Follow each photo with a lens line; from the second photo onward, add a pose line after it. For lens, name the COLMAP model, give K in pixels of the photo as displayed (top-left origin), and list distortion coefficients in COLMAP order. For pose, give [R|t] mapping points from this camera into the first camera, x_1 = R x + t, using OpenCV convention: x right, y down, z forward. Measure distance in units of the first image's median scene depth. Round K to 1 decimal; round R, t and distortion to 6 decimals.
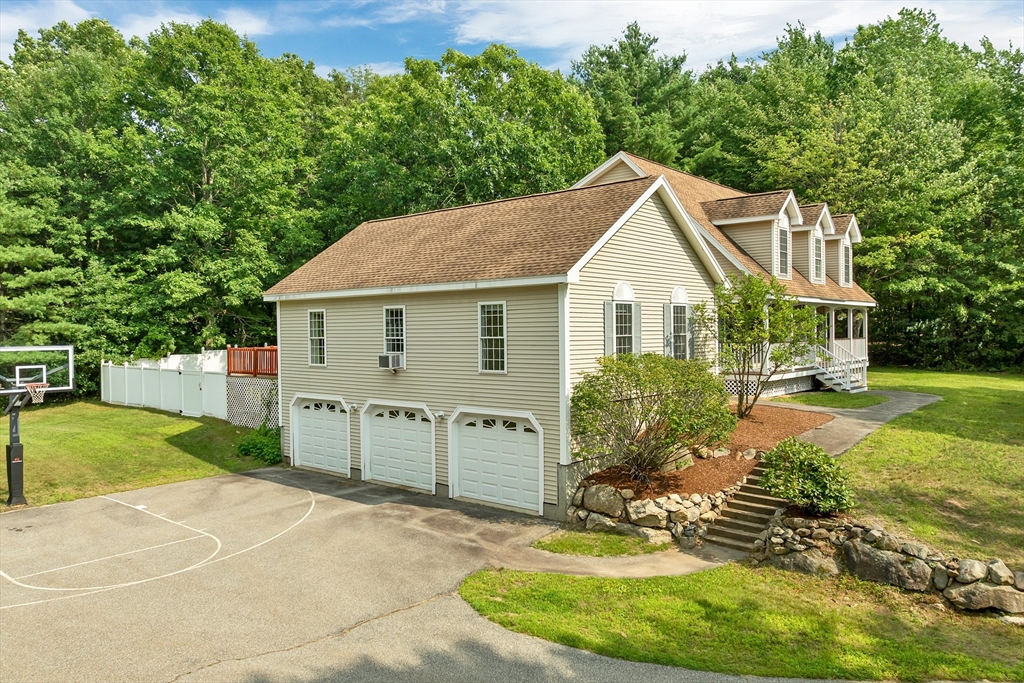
lens RADIAL K [[733.2, 0, 512.0], [0, 733.2, 341.5], [0, 0, 1]] dist [0.000000, -0.208797]
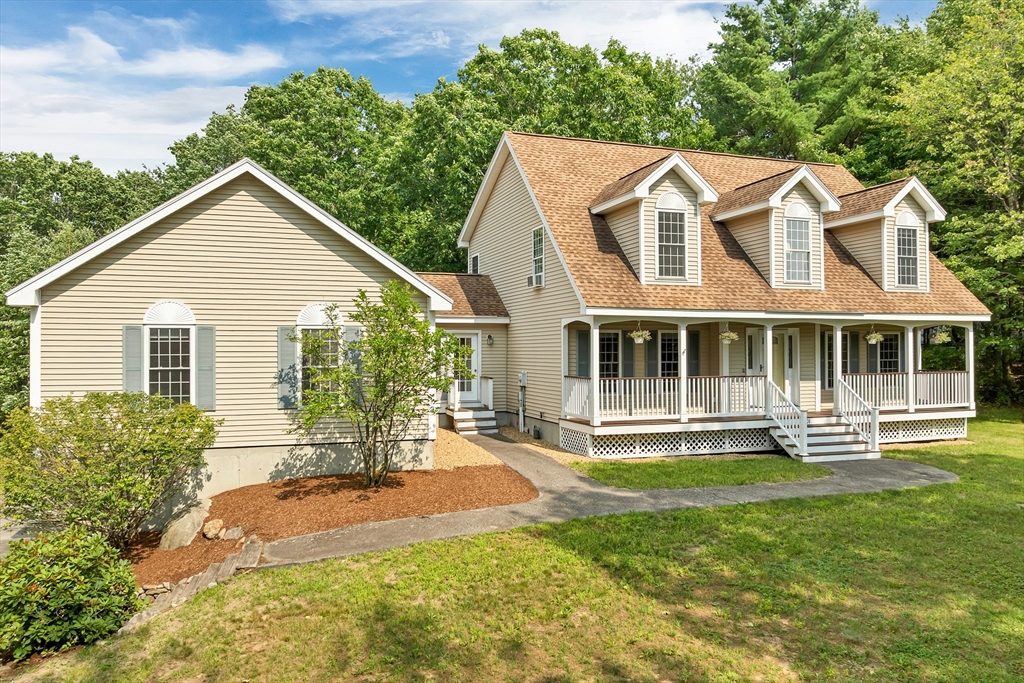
lens RADIAL K [[733.2, 0, 512.0], [0, 733.2, 341.5], [0, 0, 1]] dist [0.000000, -0.208797]
pose [[0.861843, -0.007980, -0.507113, 0.758340], [-0.009015, 0.999477, -0.031049, -0.013826], [0.507095, 0.031331, 0.861320, 0.448167]]
